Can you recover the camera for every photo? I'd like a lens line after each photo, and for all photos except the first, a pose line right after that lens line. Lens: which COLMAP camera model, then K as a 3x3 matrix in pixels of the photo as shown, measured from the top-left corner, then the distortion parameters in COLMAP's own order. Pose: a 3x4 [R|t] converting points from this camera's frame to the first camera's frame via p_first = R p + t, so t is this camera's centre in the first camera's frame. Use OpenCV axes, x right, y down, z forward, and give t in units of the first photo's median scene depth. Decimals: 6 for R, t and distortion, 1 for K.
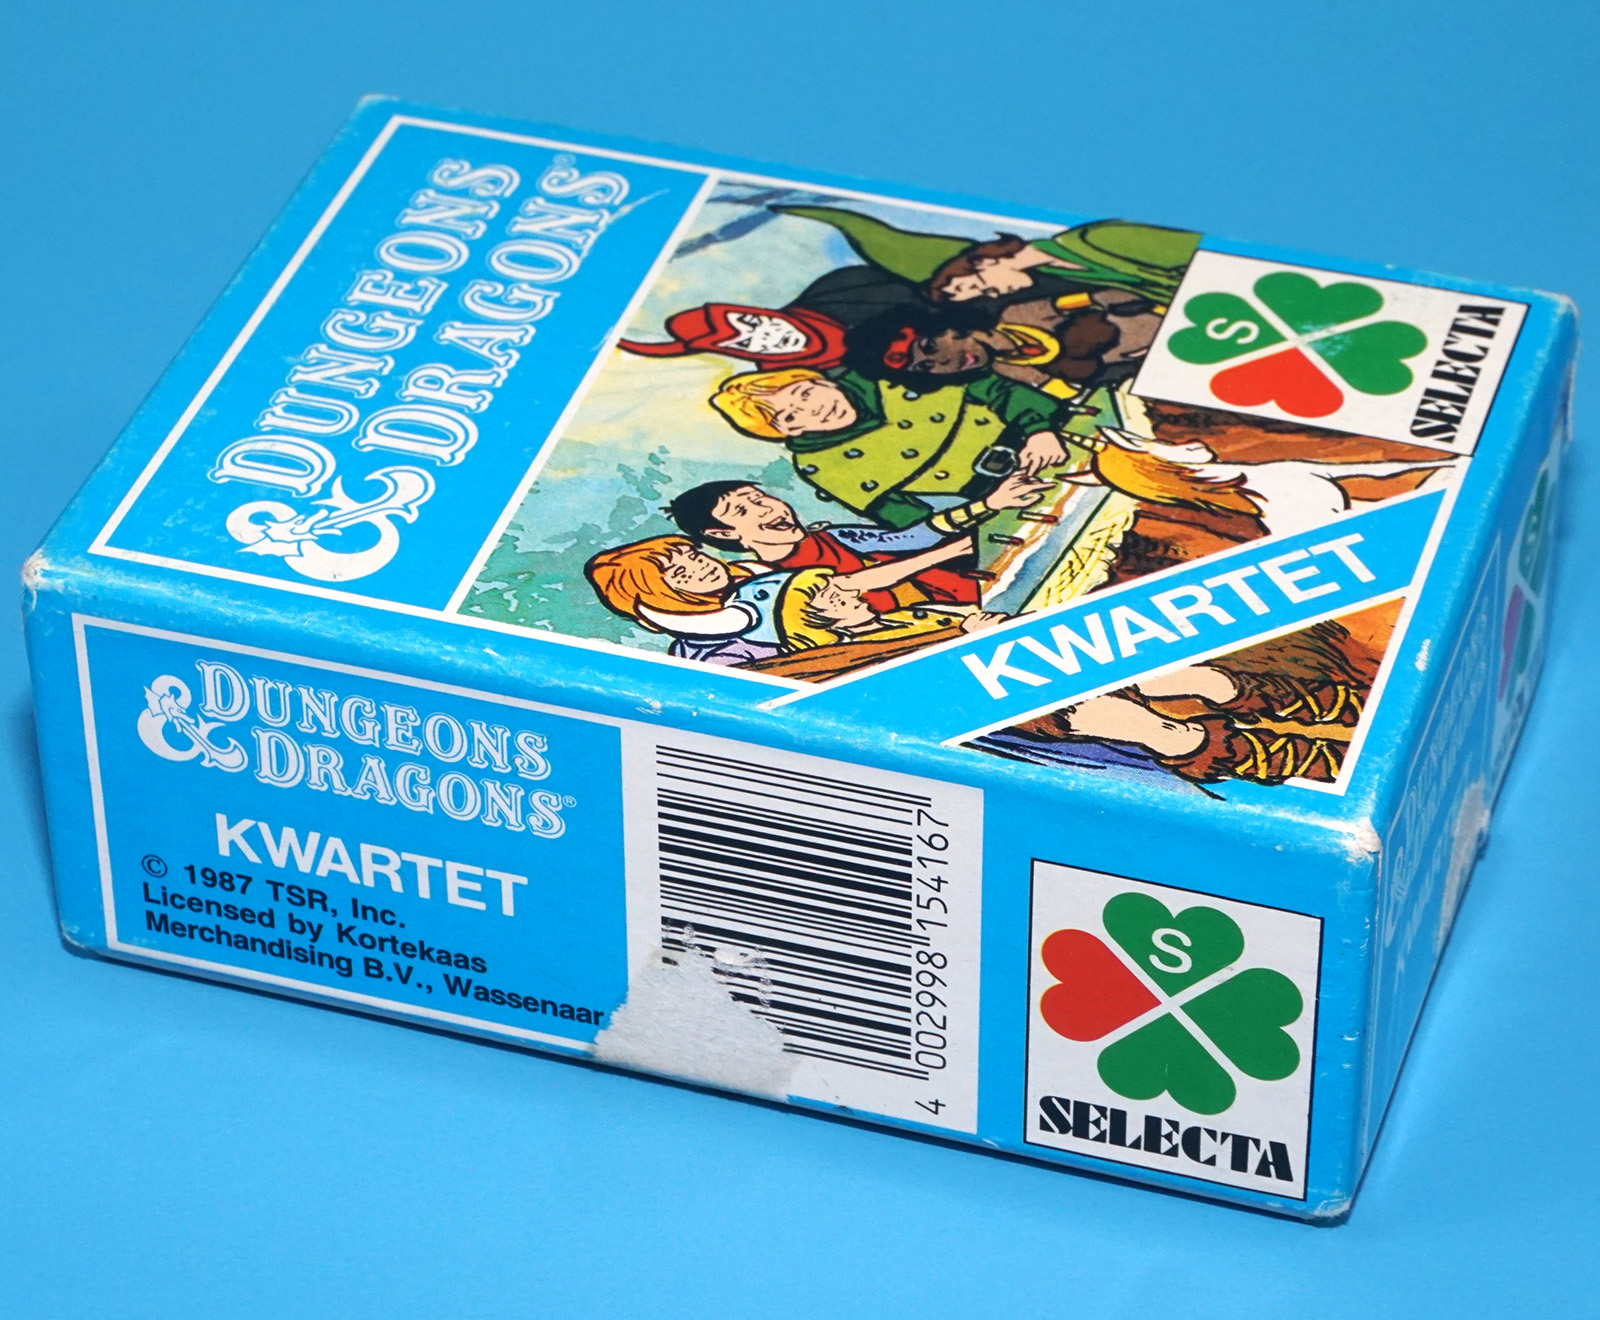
lens RADIAL K [[5330.2, 0, 800.0], [0, 5330.2, 660.0], [0, 0, 1]] dist [0.009767, 4.569416]
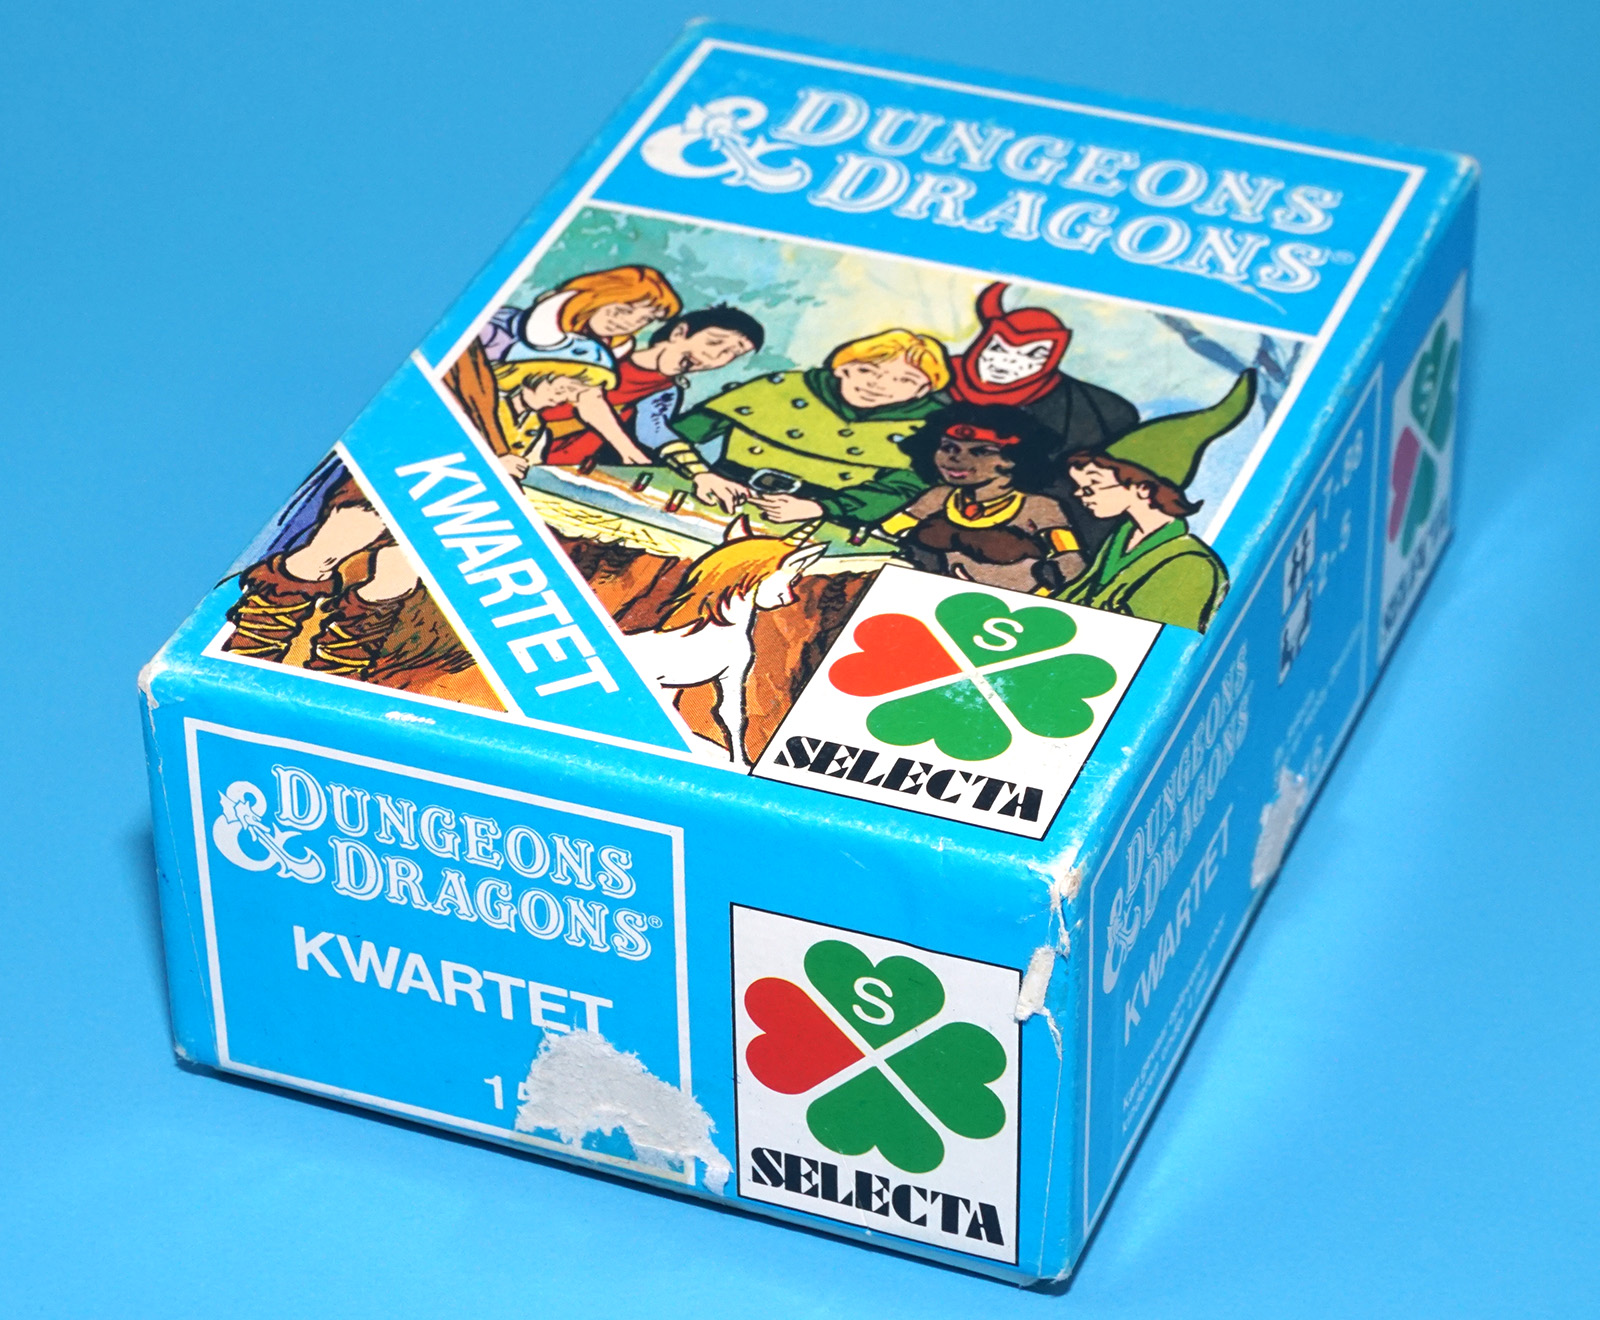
lens RADIAL K [[5134.2, 0, 800.0], [0, 5134.2, 660.0], [0, 0, 1]] dist [0.105144, 1.139520]
pose [[-0.059105, 0.587130, -0.807332, 0.816462], [-0.608267, 0.620085, 0.495486, -0.486566], [0.791529, 0.520359, 0.320482, 0.718770]]
